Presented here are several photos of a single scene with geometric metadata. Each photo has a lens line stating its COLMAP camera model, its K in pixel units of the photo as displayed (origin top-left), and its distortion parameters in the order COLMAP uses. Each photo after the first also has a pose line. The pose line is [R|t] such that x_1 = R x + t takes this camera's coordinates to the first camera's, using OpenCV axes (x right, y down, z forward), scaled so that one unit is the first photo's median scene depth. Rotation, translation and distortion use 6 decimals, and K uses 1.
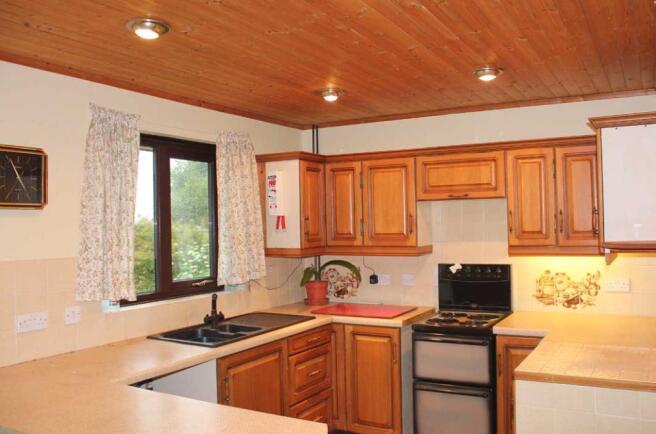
lens RADIAL K [[577.4, 0, 328.0], [0, 577.4, 160.3], [0, 0, 1]] dist [-0.122571, 0.005027]
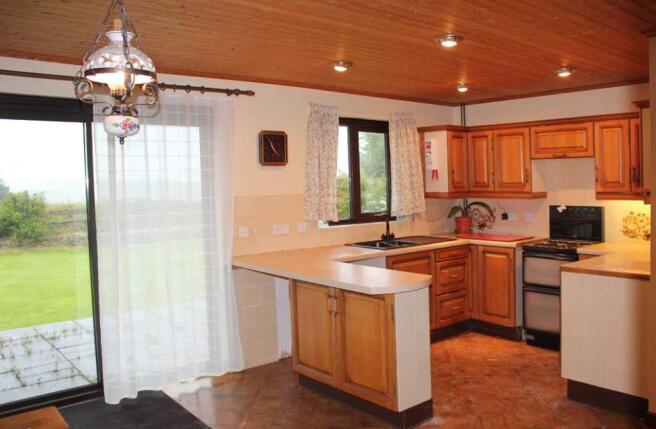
lens RADIAL K [[574.7, 0, 328.0], [0, 574.7, 214.5], [0, 0, 1]] dist [-0.001474, 0.000990]
pose [[0.941919, 0.027967, -0.334674, 0.163243], [0.028726, 0.986165, 0.163257, -0.038410], [0.334609, -0.163389, 0.928084, -0.477323]]
